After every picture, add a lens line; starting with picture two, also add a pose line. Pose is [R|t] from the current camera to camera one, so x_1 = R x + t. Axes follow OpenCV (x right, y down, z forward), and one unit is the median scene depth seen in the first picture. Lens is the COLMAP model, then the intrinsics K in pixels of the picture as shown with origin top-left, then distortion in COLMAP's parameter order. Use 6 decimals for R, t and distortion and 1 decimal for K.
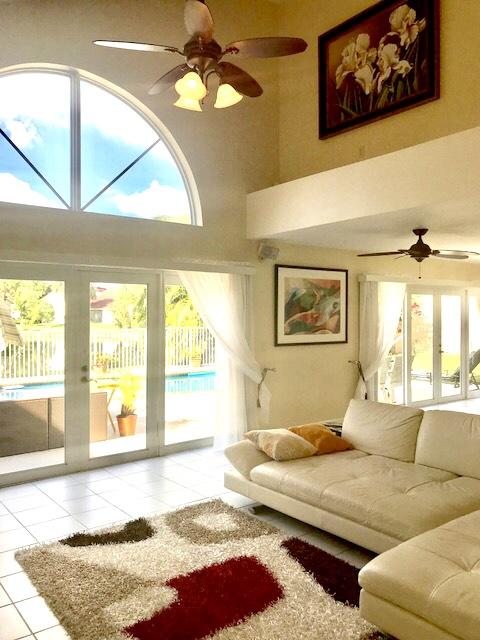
lens RADIAL K [[523.1, 0, 240.2], [0, 523.1, 316.6], [0, 0, 1]] dist [0.015956, -0.024934]
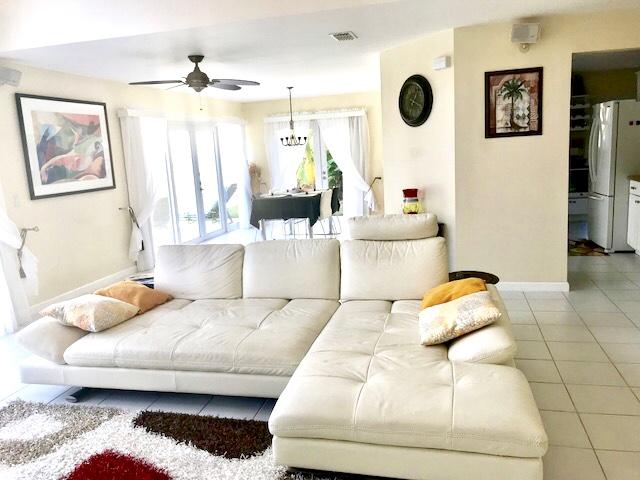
lens RADIAL K [[523.1, 0, 319.4], [0, 523.1, 239.6], [0, 0, 1]] dist [0.015956, -0.024934]
pose [[0.786533, -0.151890, 0.598578, -0.091290], [0.061860, 0.983784, 0.168353, 0.011093], [-0.614442, -0.095387, 0.783175, 0.113808]]
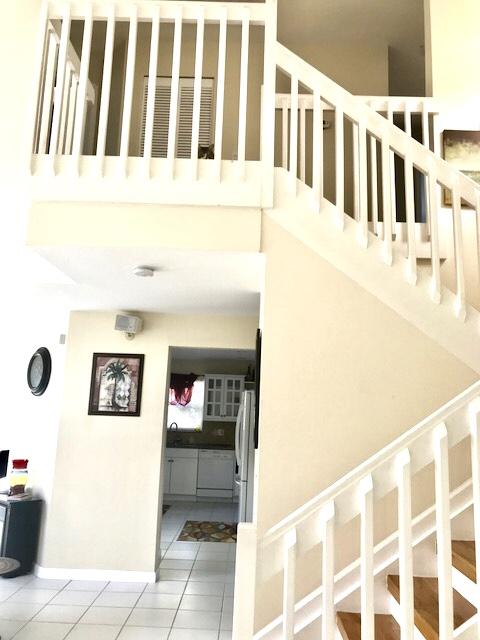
lens RADIAL K [[523.1, 0, 244.1], [0, 523.1, 315.2], [0, 0, 1]] dist [0.015956, -0.024934]
pose [[0.614365, 0.162925, 0.772017, 0.120656], [-0.034610, 0.983072, -0.179923, -0.005951], [-0.788262, 0.083819, 0.609604, -0.129761]]
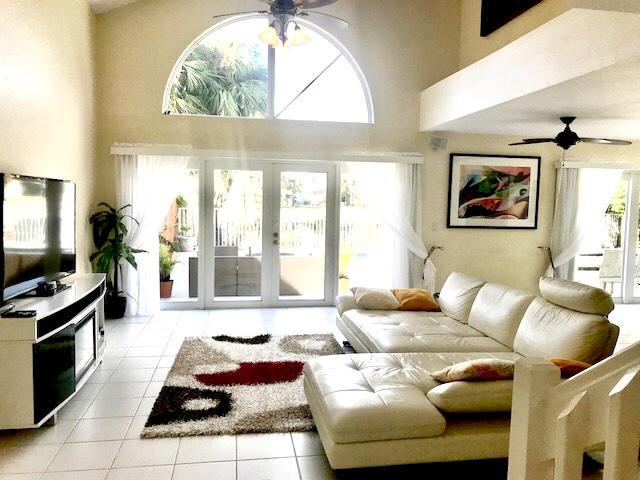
lens RADIAL K [[523.1, 0, 318.9], [0, 523.1, 236.8], [0, 0, 1]] dist [0.015956, -0.024934]
pose [[0.874247, 0.056041, -0.482236, 0.436906], [-0.024401, 0.997132, 0.071641, 0.003668], [0.484868, -0.050865, 0.873107, -0.135013]]
